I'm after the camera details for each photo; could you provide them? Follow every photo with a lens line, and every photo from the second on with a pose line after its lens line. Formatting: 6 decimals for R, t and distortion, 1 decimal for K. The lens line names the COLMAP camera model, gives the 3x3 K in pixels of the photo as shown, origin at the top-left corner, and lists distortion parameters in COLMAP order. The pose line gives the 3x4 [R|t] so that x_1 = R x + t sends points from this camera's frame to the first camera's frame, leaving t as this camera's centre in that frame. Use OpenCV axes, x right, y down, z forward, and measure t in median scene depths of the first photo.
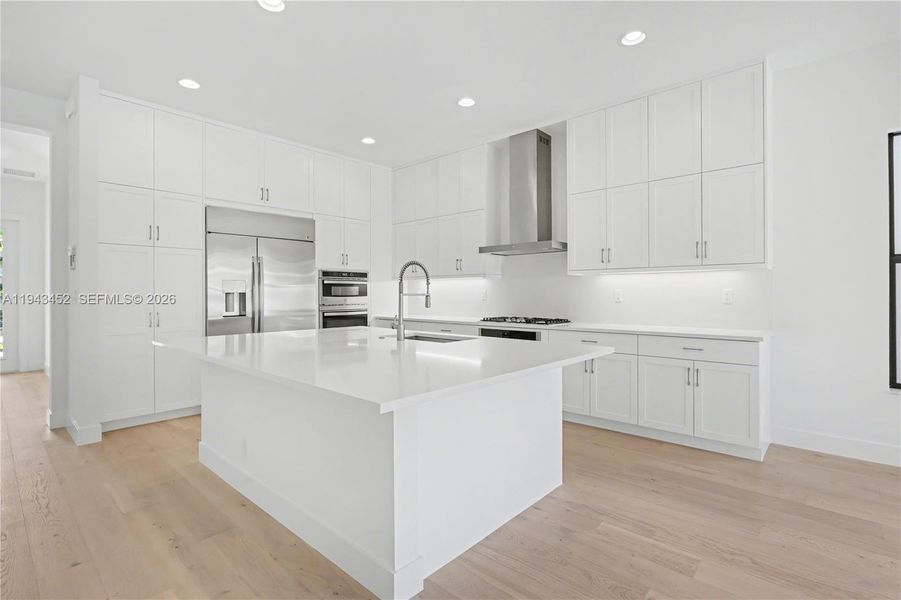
lens RADIAL K [[435.8, 0, 445.4], [0, 435.8, 296.1], [0, 0, 1]] dist [-0.003396, -0.000324]
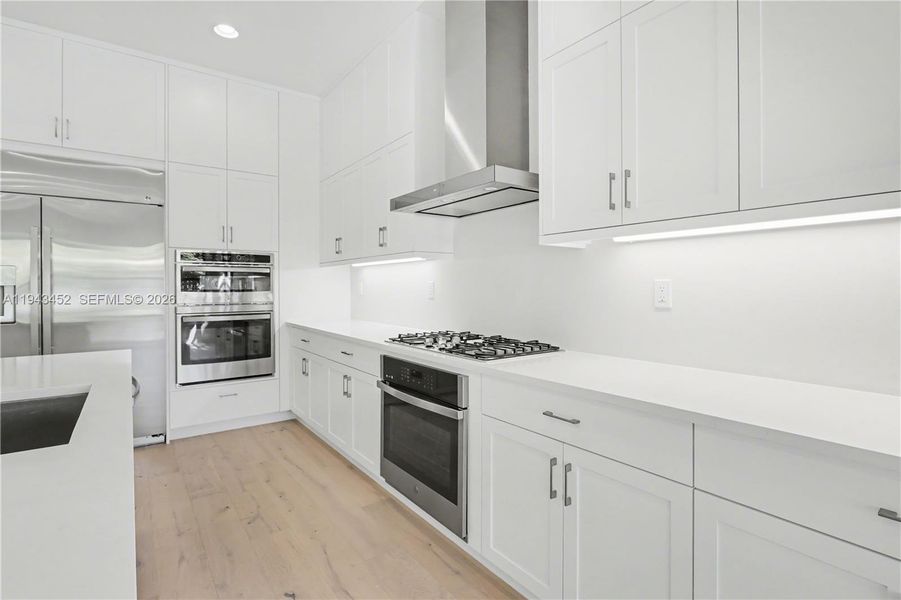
lens RADIAL K [[435.8, 0, 445.3], [0, 435.8, 287.2], [0, 0, 1]] dist [-0.003396, -0.000324]
pose [[0.979335, -0.000055, -0.202245, 0.250836], [-0.000454, 0.999997, -0.002469, -0.004641], [0.202245, 0.002510, 0.979332, 0.501129]]
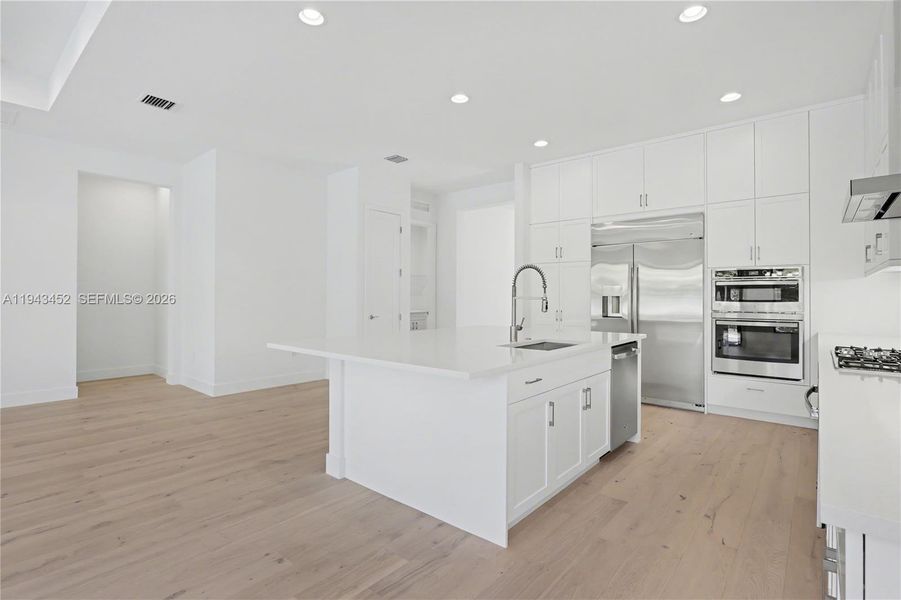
lens RADIAL K [[435.8, 0, 447.6], [0, 435.8, 295.7], [0, 0, 1]] dist [-0.003396, -0.000324]
pose [[0.037204, 0.003136, -0.999303, 0.593587], [-0.011256, 0.999933, 0.002719, -0.006093], [0.999244, 0.011147, 0.037237, 0.503161]]
